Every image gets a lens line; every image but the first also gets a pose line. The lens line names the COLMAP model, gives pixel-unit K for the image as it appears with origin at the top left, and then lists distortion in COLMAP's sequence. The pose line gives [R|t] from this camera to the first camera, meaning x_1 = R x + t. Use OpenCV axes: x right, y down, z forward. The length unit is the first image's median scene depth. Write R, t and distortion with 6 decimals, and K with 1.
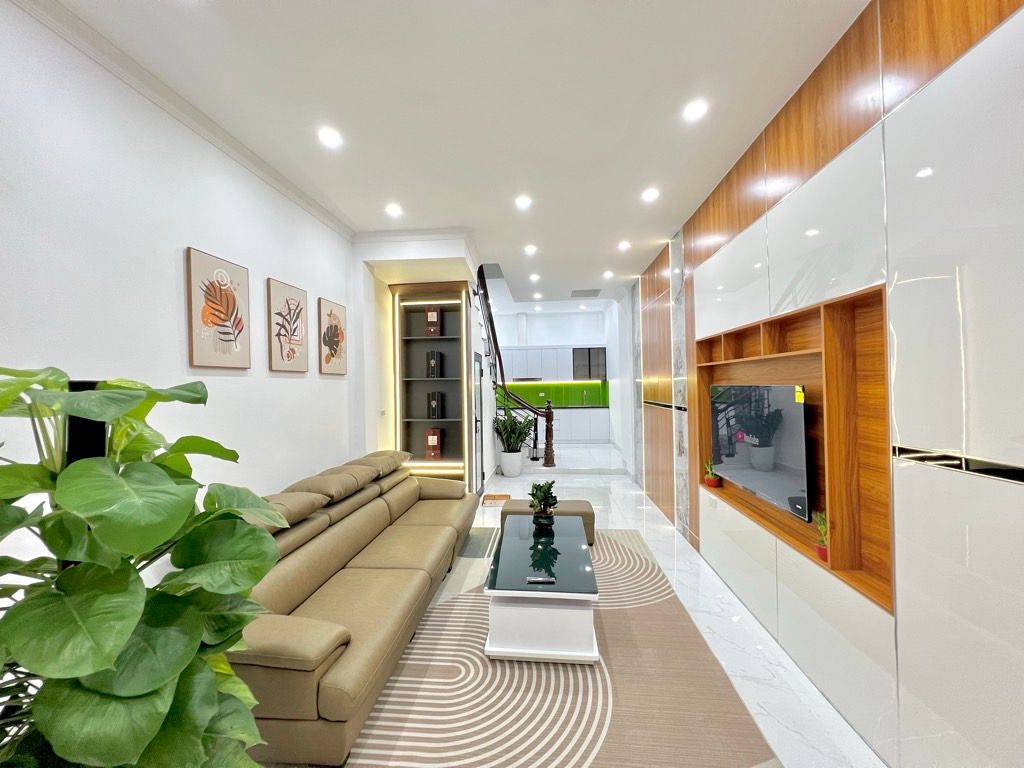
lens RADIAL K [[408.8, 0, 510.2], [0, 408.8, 386.8], [0, 0, 1]] dist [-0.002169, 0.000690]
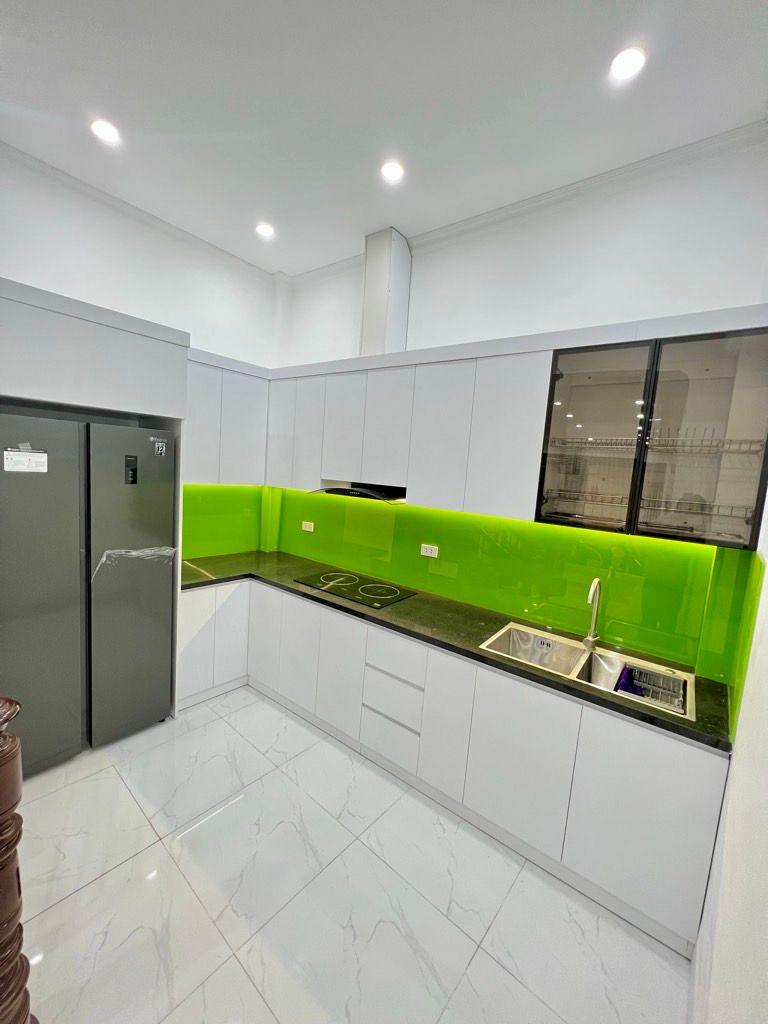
lens RADIAL K [[408.8, 0, 383.0], [0, 408.8, 512.1], [0, 0, 1]] dist [-0.002169, 0.000690]
pose [[0.815749, 0.140387, -0.561110, 0.670980], [-0.088429, 0.988964, 0.118875, -0.115389], [0.571606, -0.047354, 0.819161, 2.597631]]
